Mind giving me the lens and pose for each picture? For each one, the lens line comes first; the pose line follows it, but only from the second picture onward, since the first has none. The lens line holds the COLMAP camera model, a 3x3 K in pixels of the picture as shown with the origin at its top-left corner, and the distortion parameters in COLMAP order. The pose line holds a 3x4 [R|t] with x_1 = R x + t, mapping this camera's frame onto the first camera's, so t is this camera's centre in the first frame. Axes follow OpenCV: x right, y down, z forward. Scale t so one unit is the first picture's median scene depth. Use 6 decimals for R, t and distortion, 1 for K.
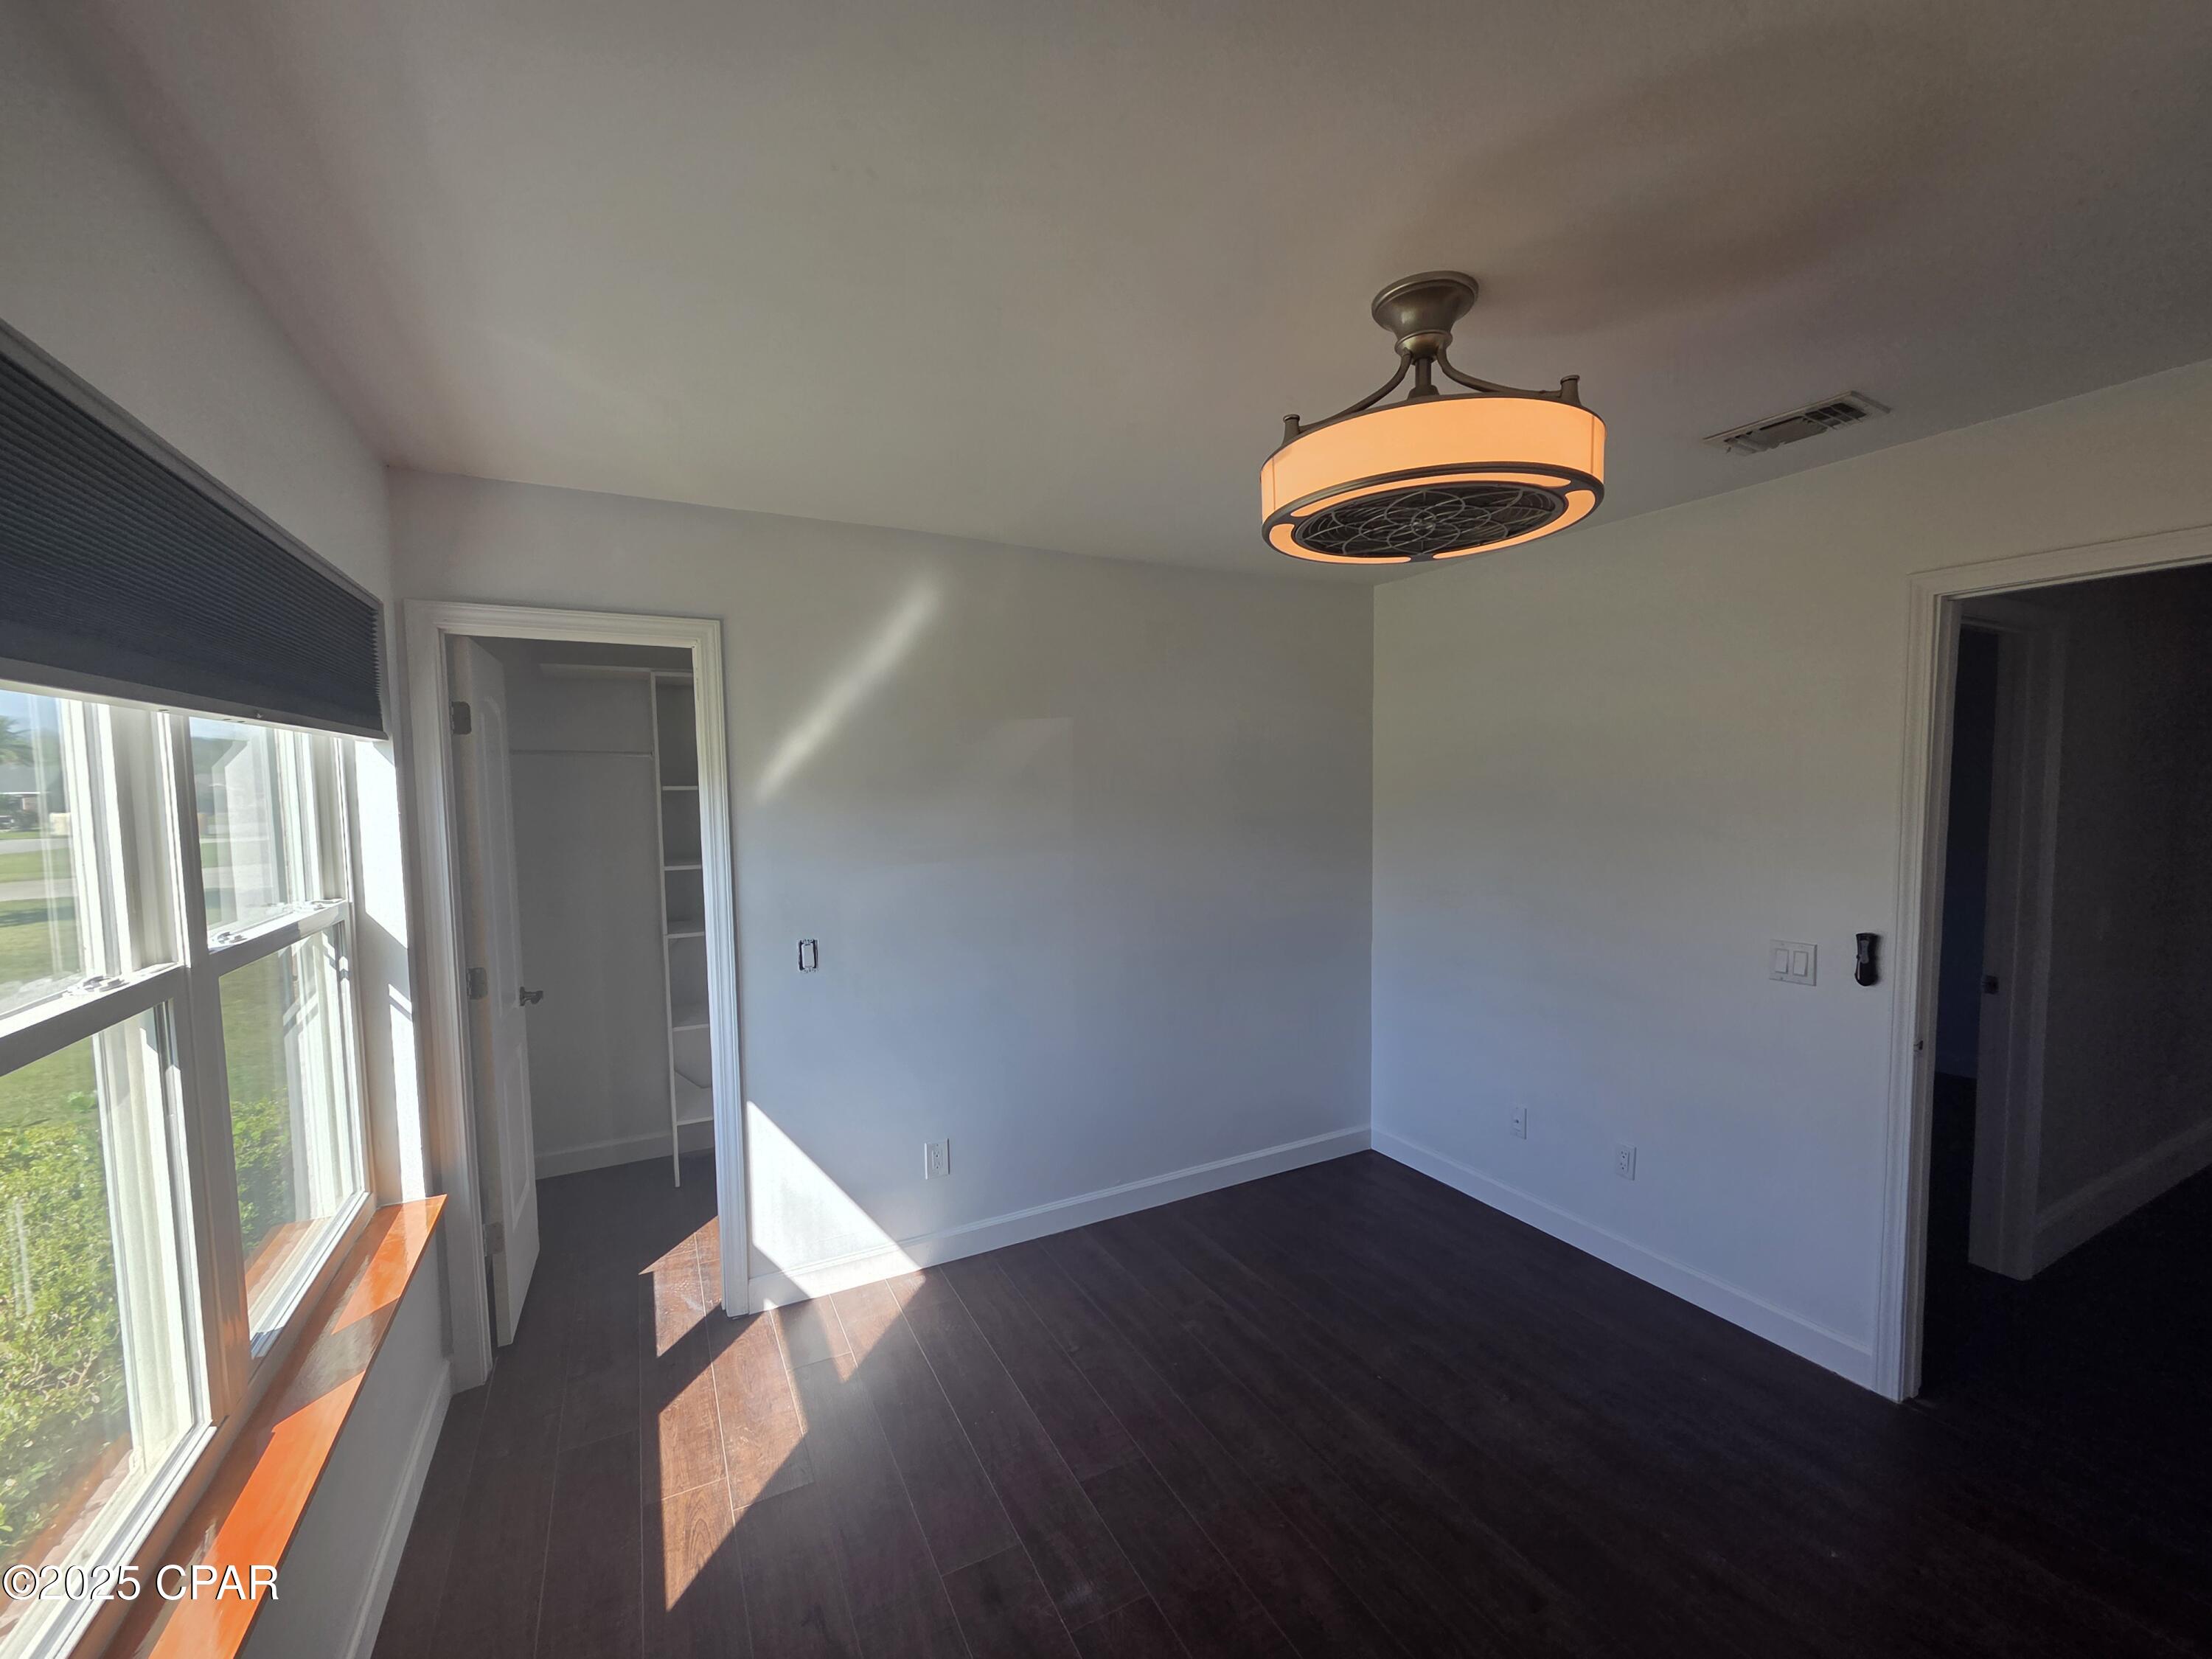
lens RADIAL K [[902.6, 0, 1115.2], [0, 902.6, 849.6], [0, 0, 1]] dist [0.001514, -0.000018]
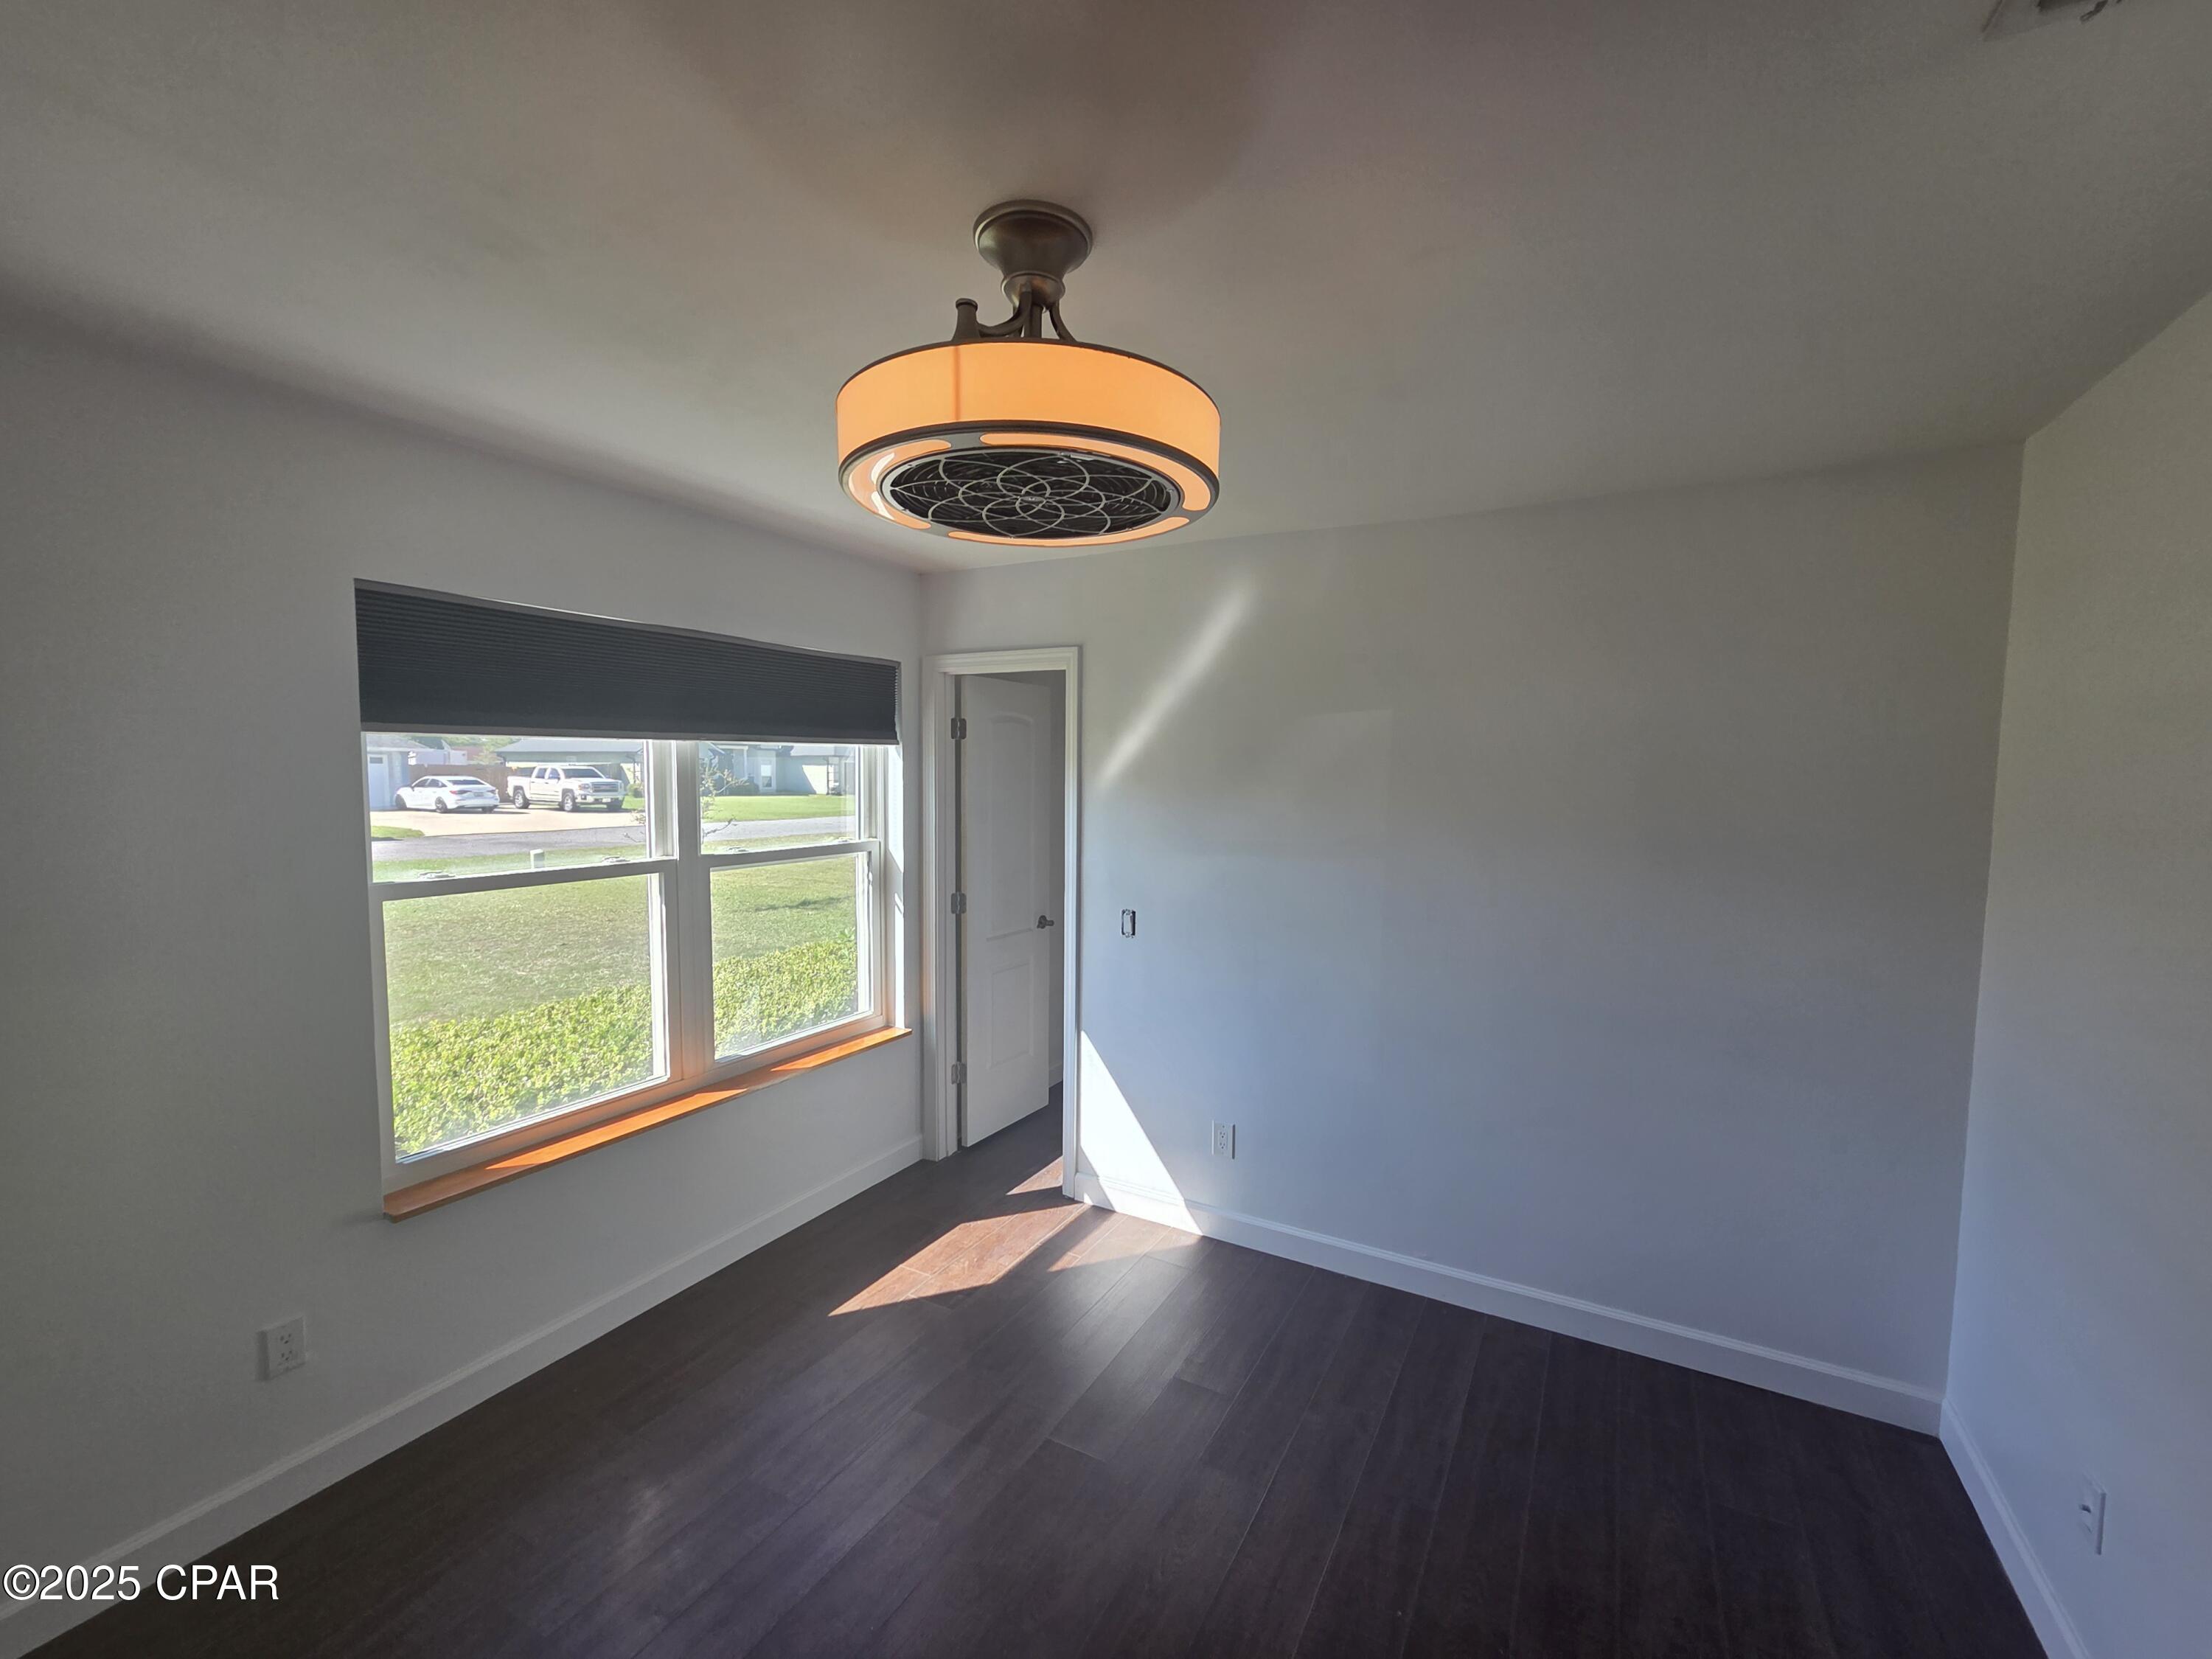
lens RADIAL K [[902.6, 0, 1115.2], [0, 902.6, 849.6], [0, 0, 1]] dist [0.001514, -0.000018]
pose [[0.552672, 0.090062, -0.828518, 0.659568], [-0.082484, 0.995174, 0.053156, -0.042255], [0.829307, 0.038962, 0.557434, 0.350236]]
